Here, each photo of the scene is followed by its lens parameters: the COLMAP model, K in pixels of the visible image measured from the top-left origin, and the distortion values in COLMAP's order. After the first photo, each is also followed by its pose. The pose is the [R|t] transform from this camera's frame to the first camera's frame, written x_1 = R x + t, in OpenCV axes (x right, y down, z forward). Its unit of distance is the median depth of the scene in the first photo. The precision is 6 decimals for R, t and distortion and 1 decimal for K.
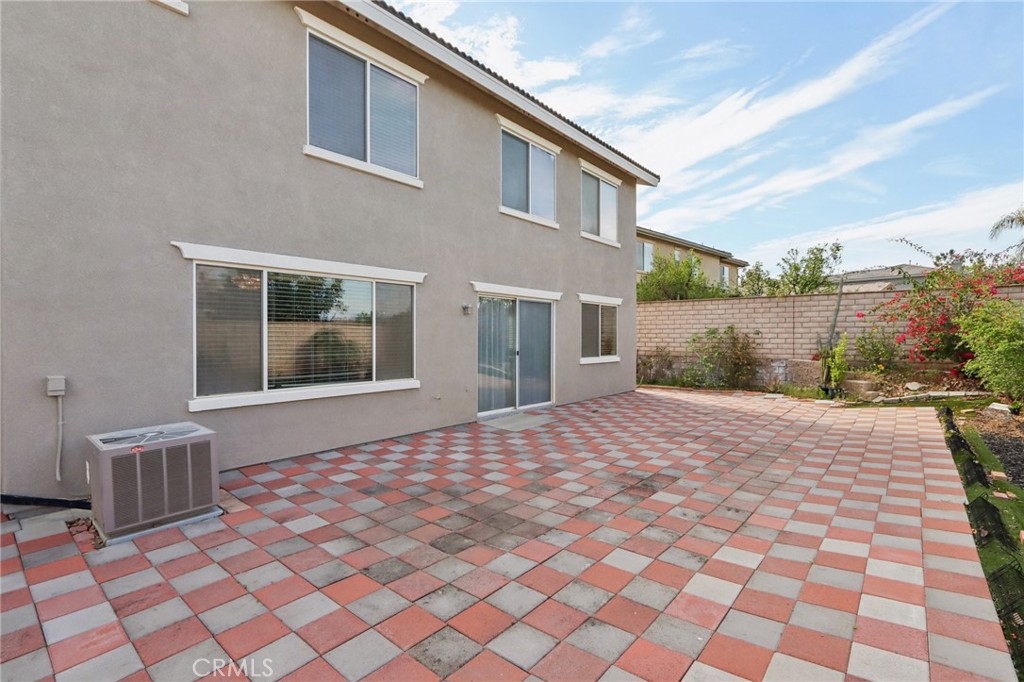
lens RADIAL K [[479.0, 0, 507.1], [0, 479.0, 333.7], [0, 0, 1]] dist [-0.000919, -0.000024]
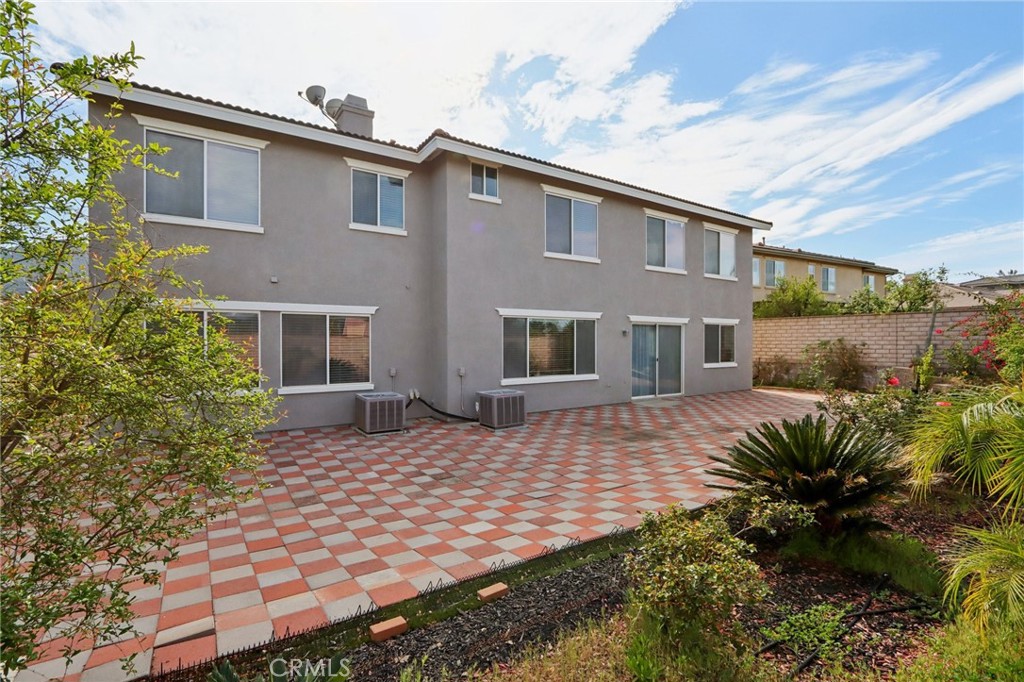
lens RADIAL K [[478.1, 0, 516.6], [0, 478.1, 339.8], [0, 0, 1]] dist [-0.002468, 0.000267]
pose [[0.966076, -0.002230, -0.258249, -0.015031], [0.002511, 0.999997, 0.000760, -0.021132], [0.258246, -0.001383, 0.966078, -0.490462]]
